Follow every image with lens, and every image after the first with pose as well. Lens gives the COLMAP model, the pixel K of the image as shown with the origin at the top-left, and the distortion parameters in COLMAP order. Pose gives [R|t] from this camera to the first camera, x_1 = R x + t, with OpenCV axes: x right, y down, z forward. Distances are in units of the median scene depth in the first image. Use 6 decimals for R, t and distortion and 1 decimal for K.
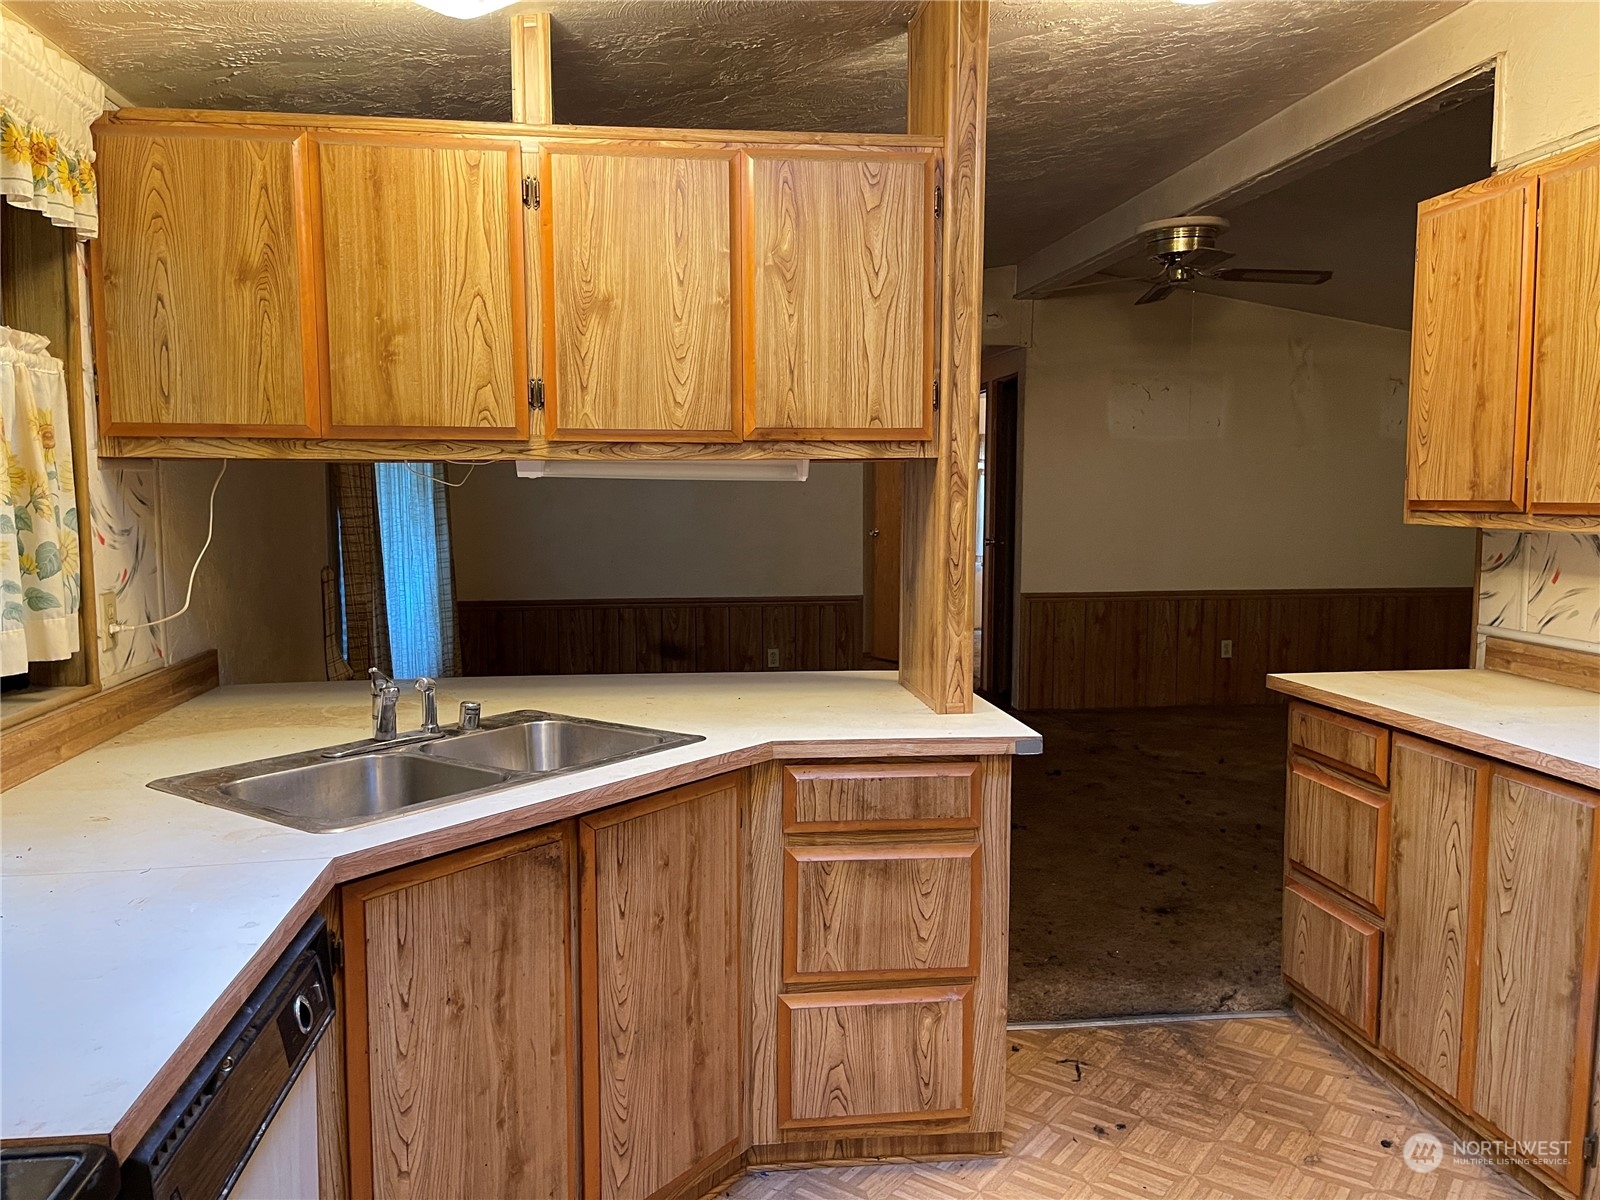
lens RADIAL K [[1226.8, 0, 800.0], [0, 1226.8, 600.0], [0, 0, 1]] dist [0.081316, -0.108994]
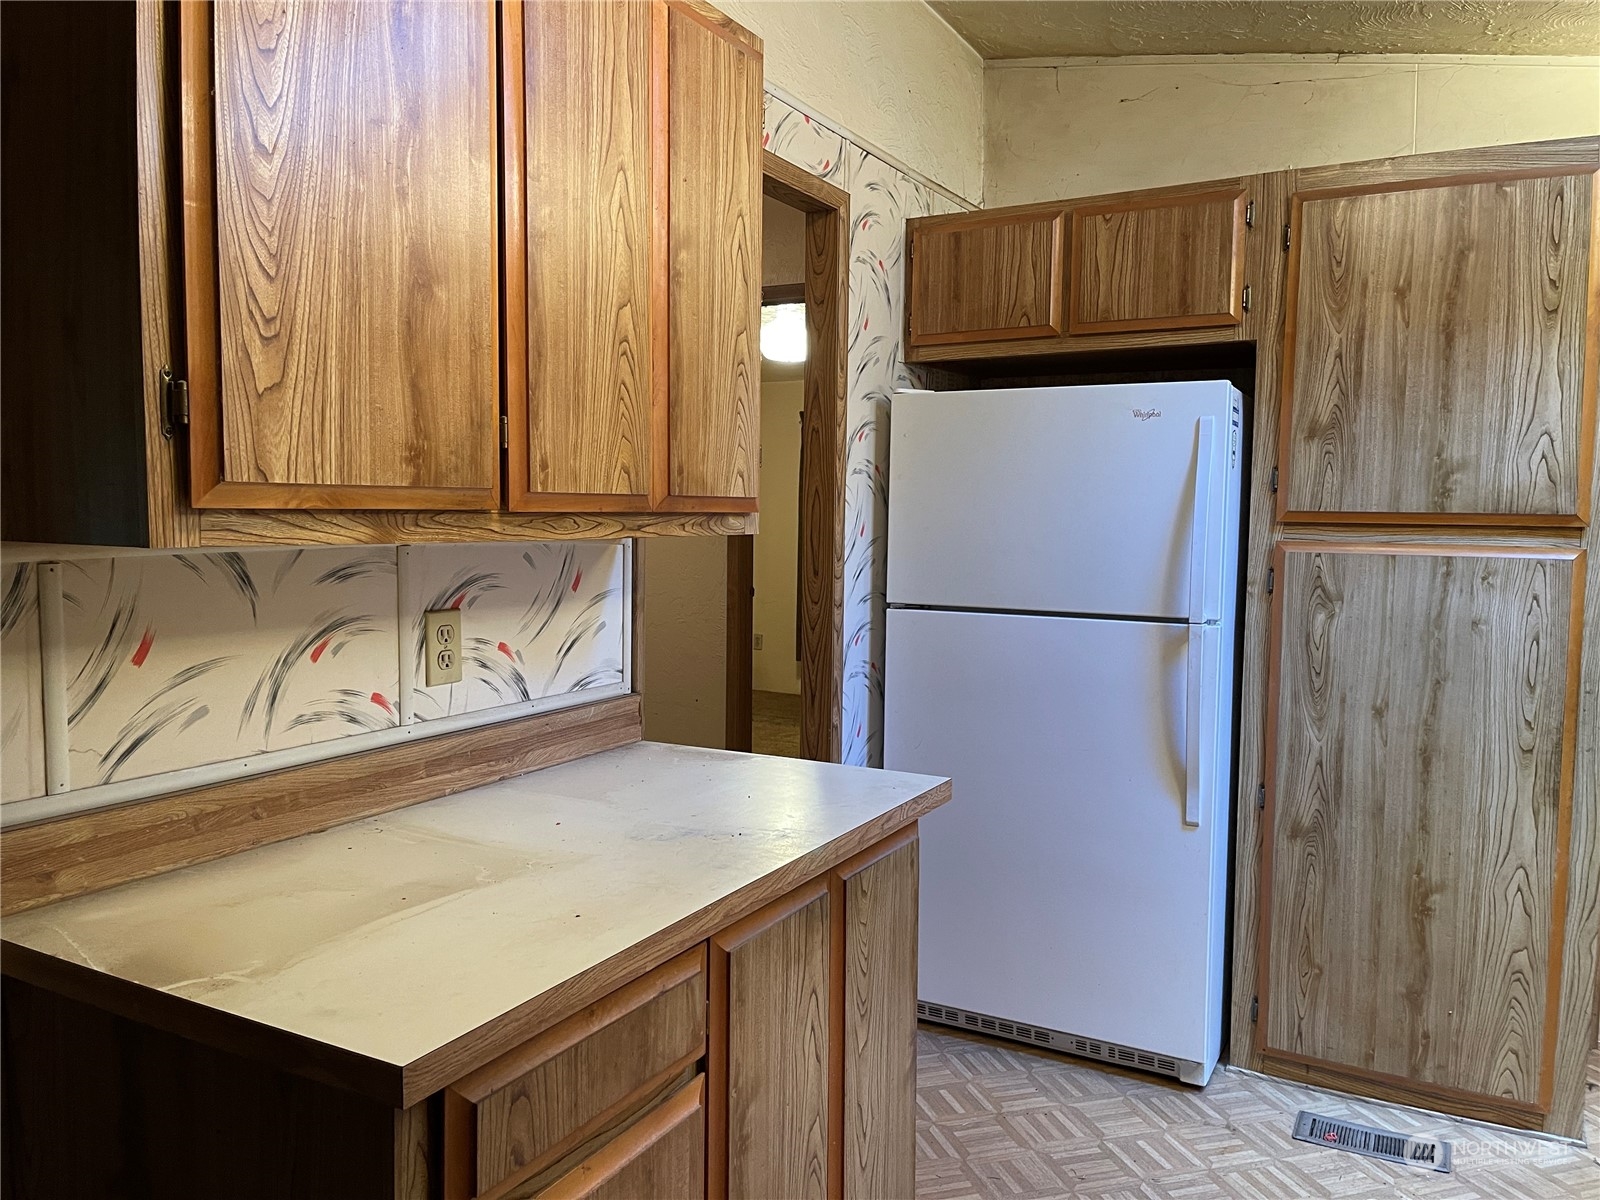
lens RADIAL K [[1226.8, 0, 800.0], [0, 1226.8, 600.0], [0, 0, 1]] dist [0.081316, -0.108994]
pose [[-0.802691, -0.052399, 0.594088, 0.134406], [0.043285, 0.988387, 0.145660, -0.093930], [-0.594822, 0.142635, -0.791102, 1.216739]]
